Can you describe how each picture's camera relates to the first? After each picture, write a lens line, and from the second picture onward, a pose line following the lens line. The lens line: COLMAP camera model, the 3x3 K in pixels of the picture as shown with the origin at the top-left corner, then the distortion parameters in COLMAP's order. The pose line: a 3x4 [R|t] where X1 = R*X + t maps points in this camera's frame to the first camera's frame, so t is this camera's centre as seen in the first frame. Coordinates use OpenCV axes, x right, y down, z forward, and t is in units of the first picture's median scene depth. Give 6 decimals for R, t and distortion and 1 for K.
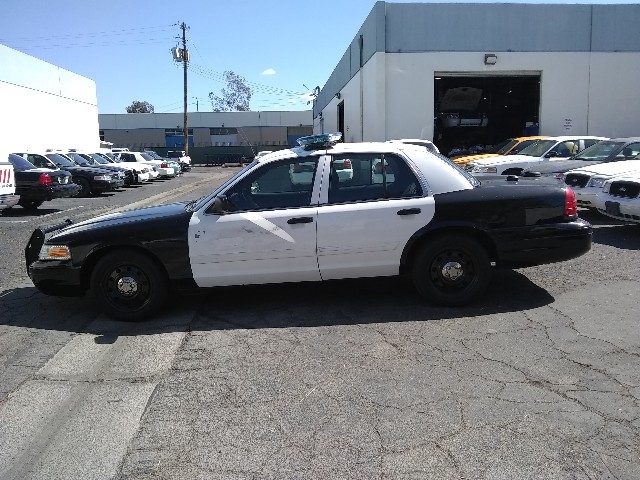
lens RADIAL K [[575.0, 0, 317.6], [0, 575.0, 239.6], [0, 0, 1]] dist [-0.011811, -0.045030]
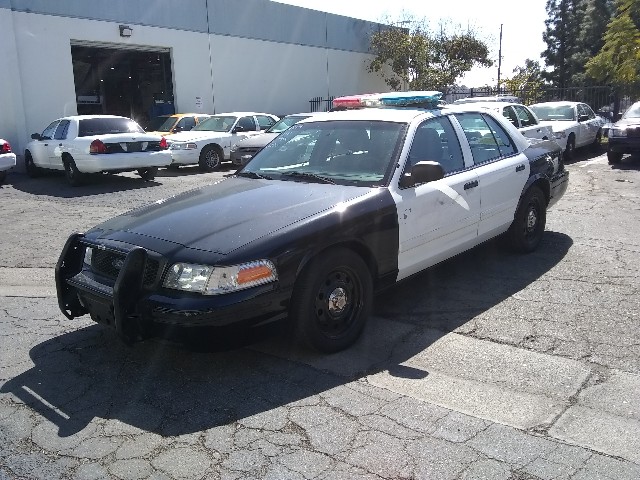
lens RADIAL K [[575.0, 0, 319.0], [0, 575.0, 238.7], [0, 0, 1]] dist [-0.011811, -0.045030]
pose [[0.664020, -0.149646, 0.732587, -0.849332], [0.131008, 0.987896, 0.083052, -0.054867], [-0.736148, 0.040827, 0.675588, 0.544905]]
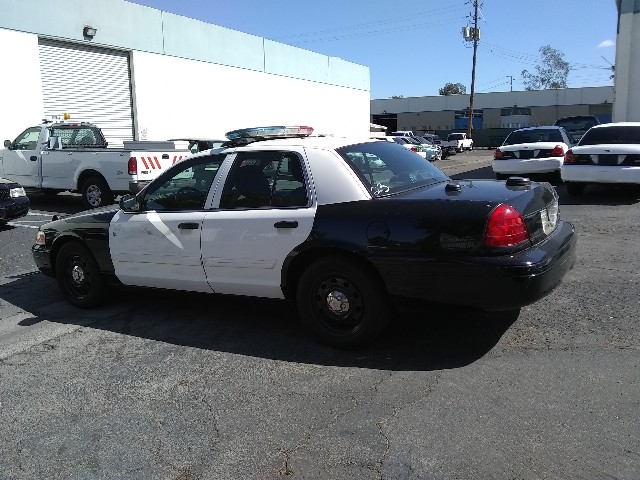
lens RADIAL K [[575.0, 0, 317.3], [0, 575.0, 241.1], [0, 0, 1]] dist [-0.011811, -0.045030]
pose [[0.860109, 0.084682, -0.503032, 0.593420], [-0.066967, 0.996335, 0.053223, -0.069302], [0.505696, -0.012091, 0.862627, 0.302098]]
